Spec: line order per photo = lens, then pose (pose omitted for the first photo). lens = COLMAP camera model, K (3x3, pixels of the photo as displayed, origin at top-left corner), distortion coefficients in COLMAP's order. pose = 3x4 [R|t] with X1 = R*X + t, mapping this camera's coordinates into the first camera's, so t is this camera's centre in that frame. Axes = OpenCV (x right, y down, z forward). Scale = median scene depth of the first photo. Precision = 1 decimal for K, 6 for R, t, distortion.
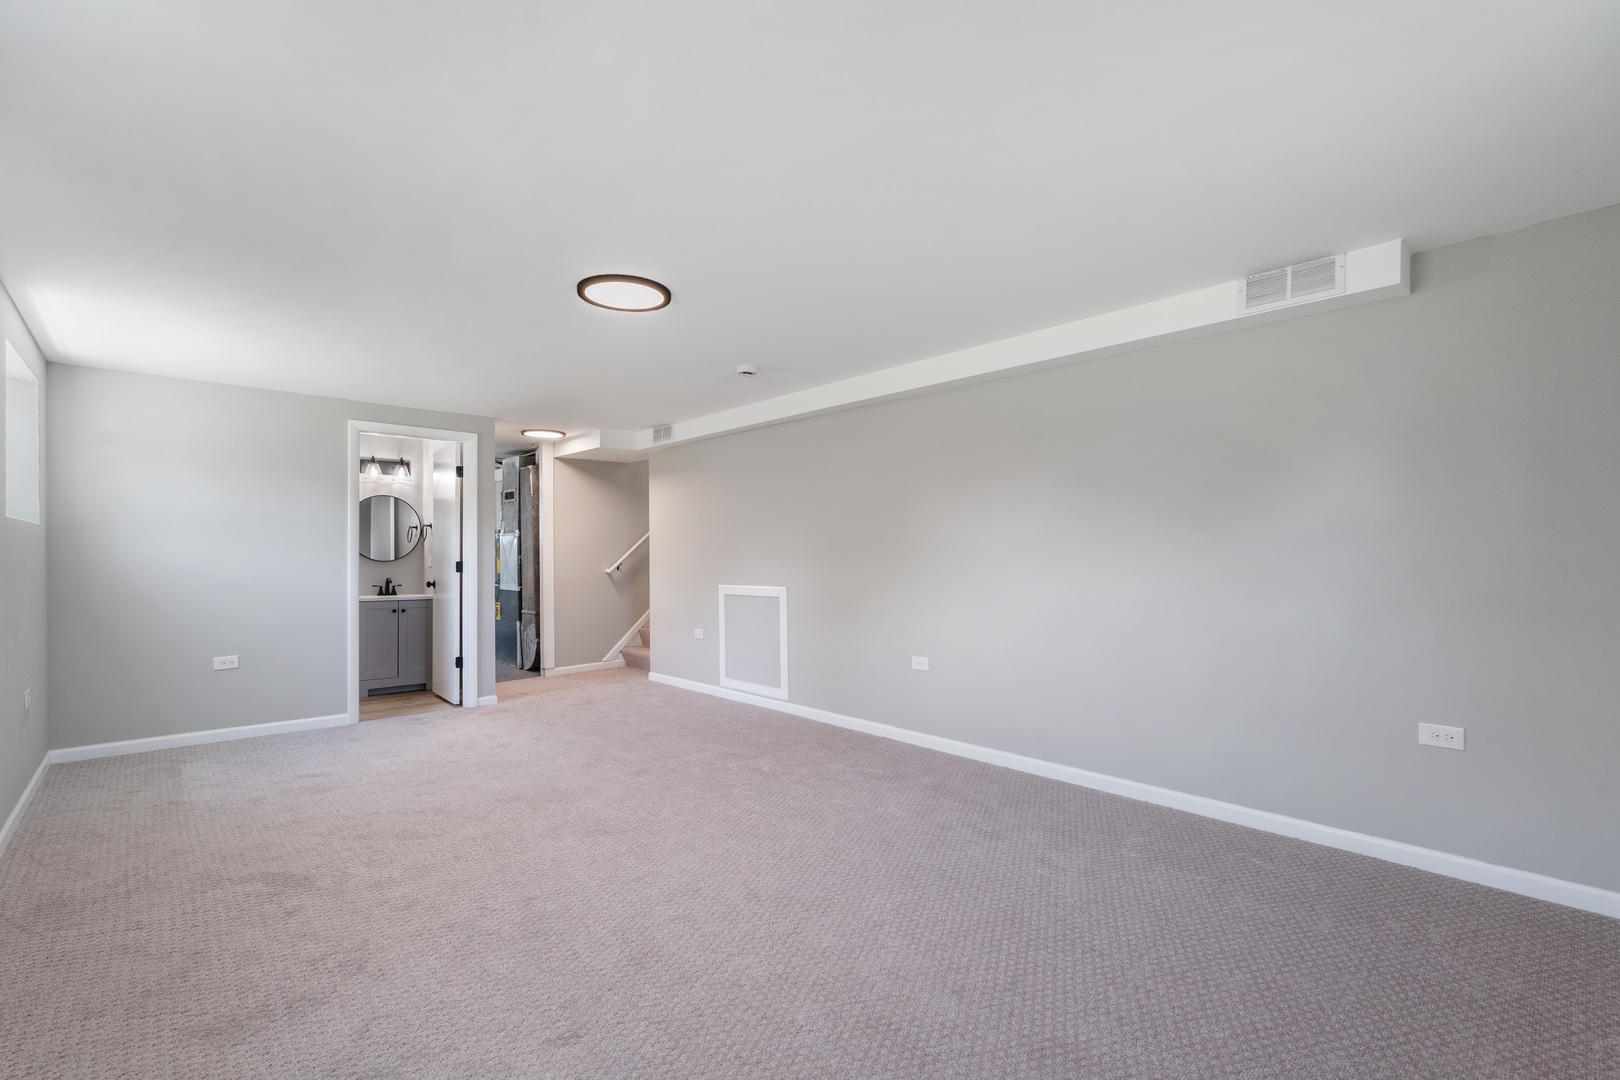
lens RADIAL K [[710.2, 0, 810.6], [0, 710.2, 549.9], [0, 0, 1]] dist [-0.003252, 0.000090]
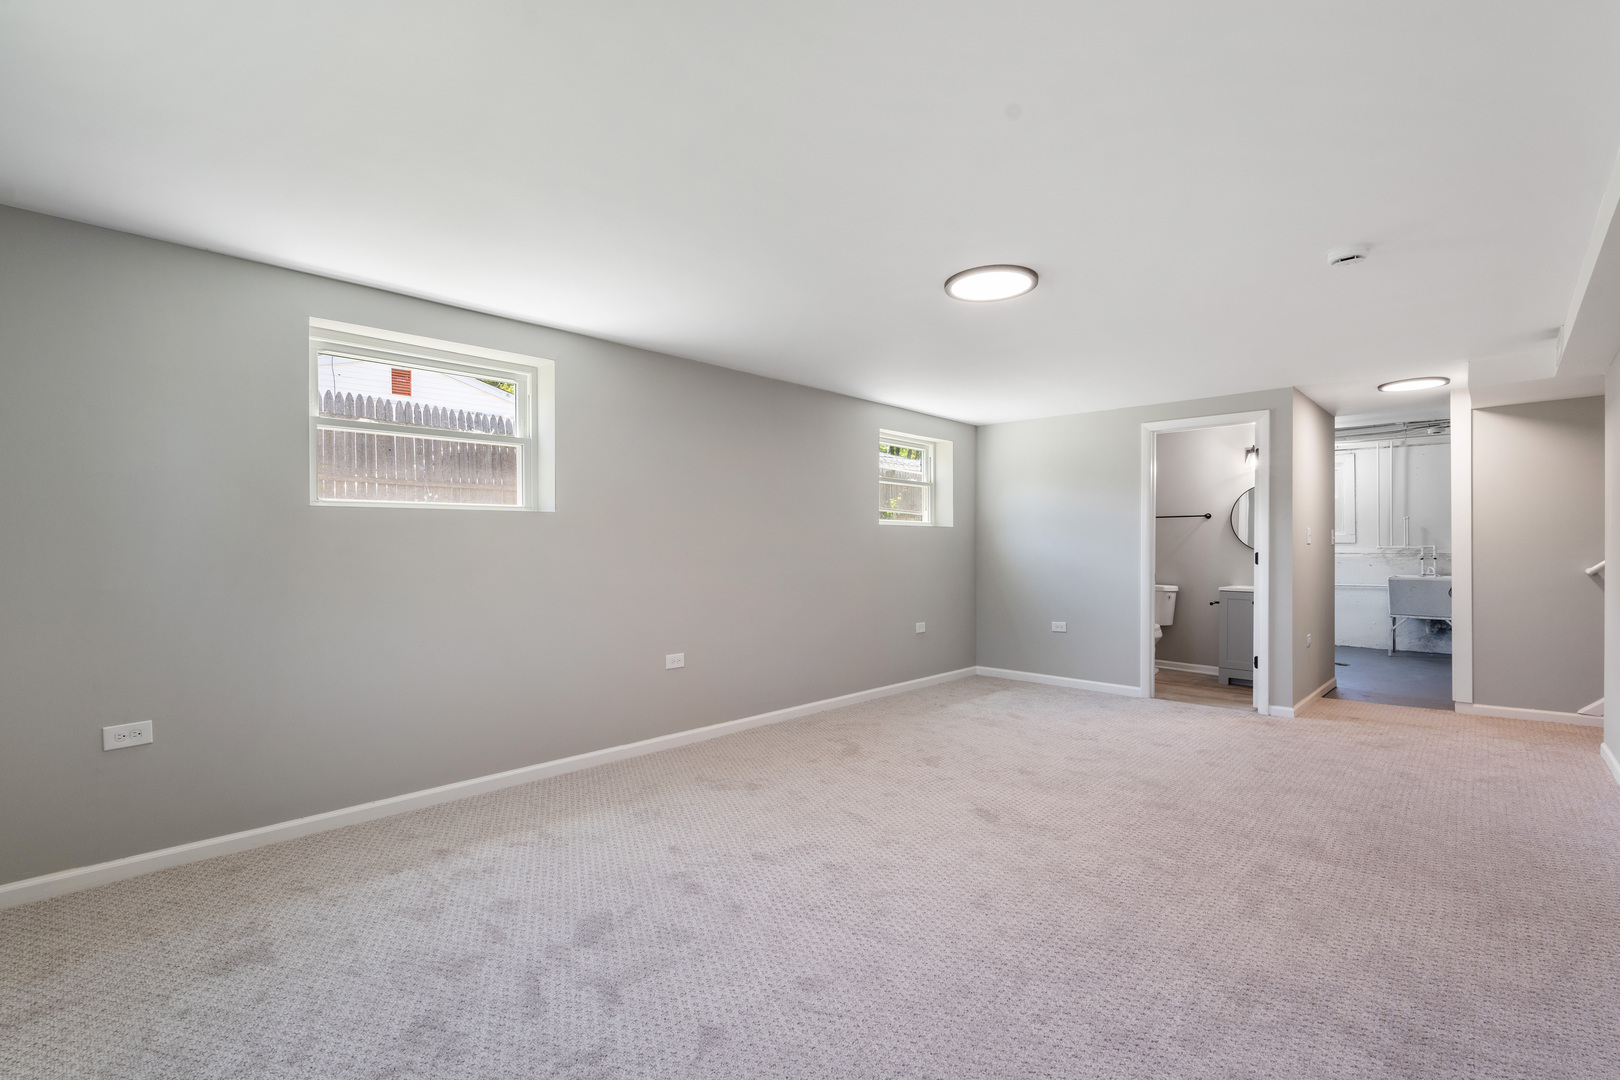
lens RADIAL K [[710.2, 0, 810.6], [0, 710.2, 549.9], [0, 0, 1]] dist [-0.003252, 0.000090]
pose [[0.073356, 0.003409, -0.997300, 0.508598], [0.009409, 0.999947, 0.004110, 0.004051], [0.997261, -0.009685, 0.073320, 0.479245]]
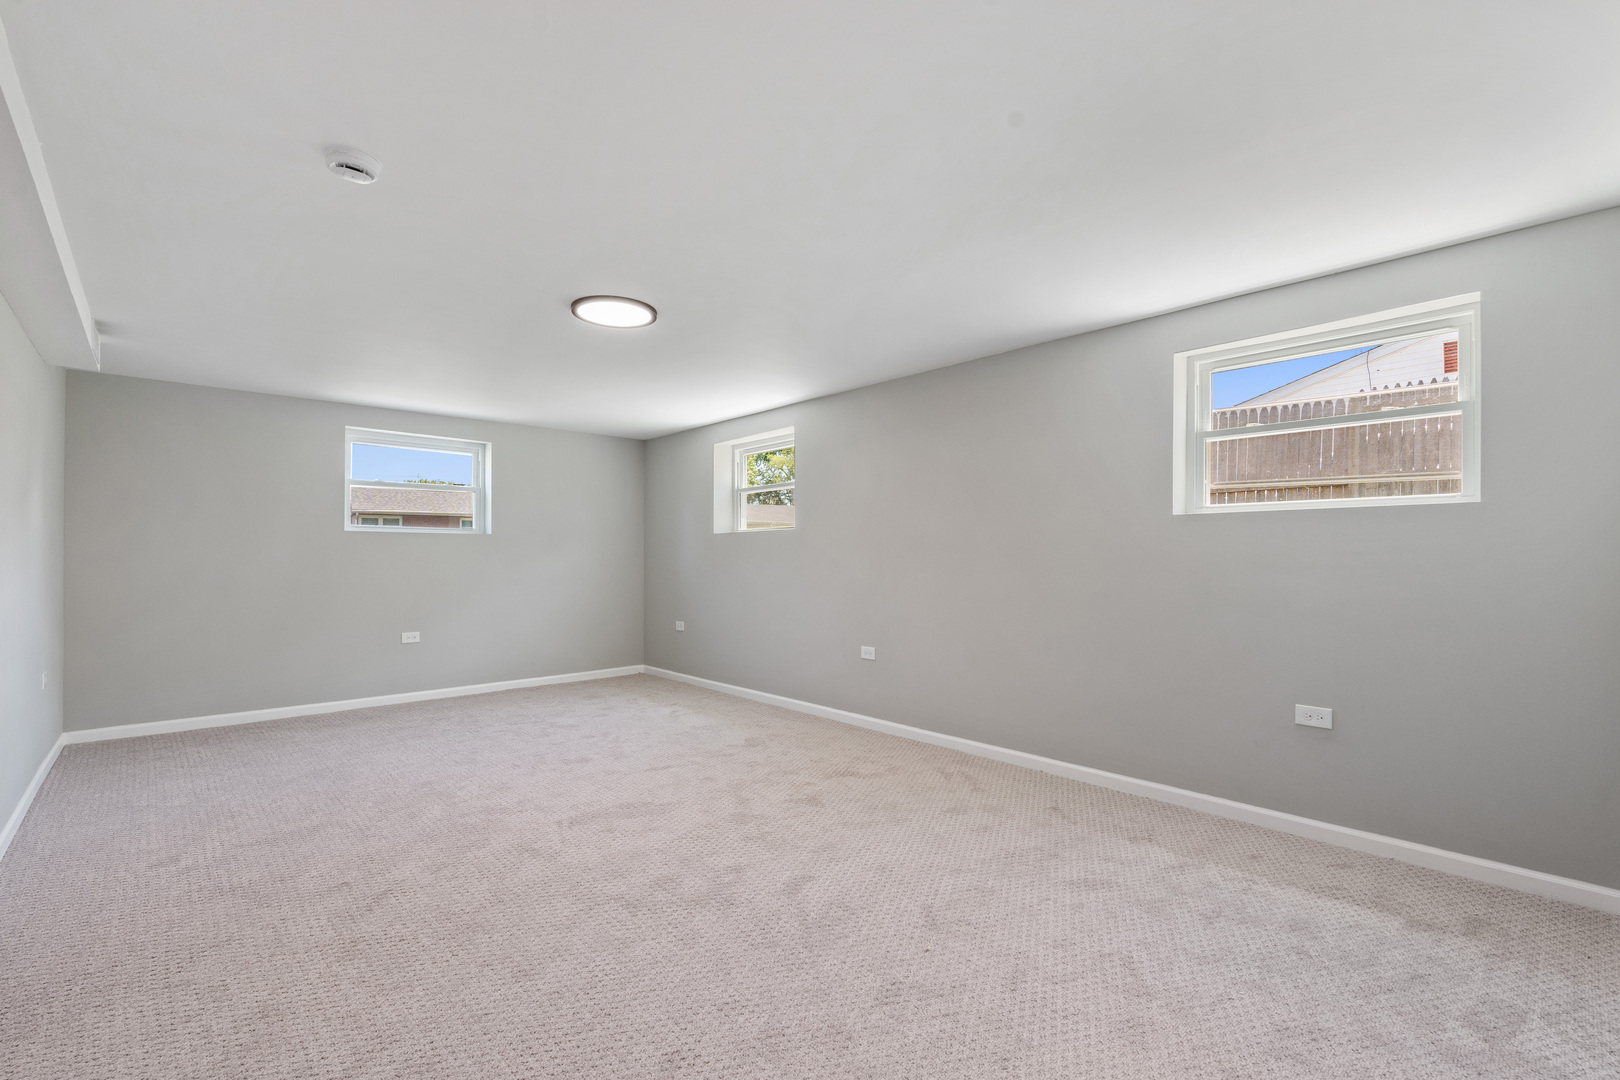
lens RADIAL K [[710.2, 0, 810.6], [0, 710.2, 549.9], [0, 0, 1]] dist [-0.003252, 0.000090]
pose [[-0.999960, 0.001273, -0.008857, -0.390877], [0.001397, 0.999900, -0.014097, 0.012977], [0.008838, -0.014109, -0.999861, 1.494653]]
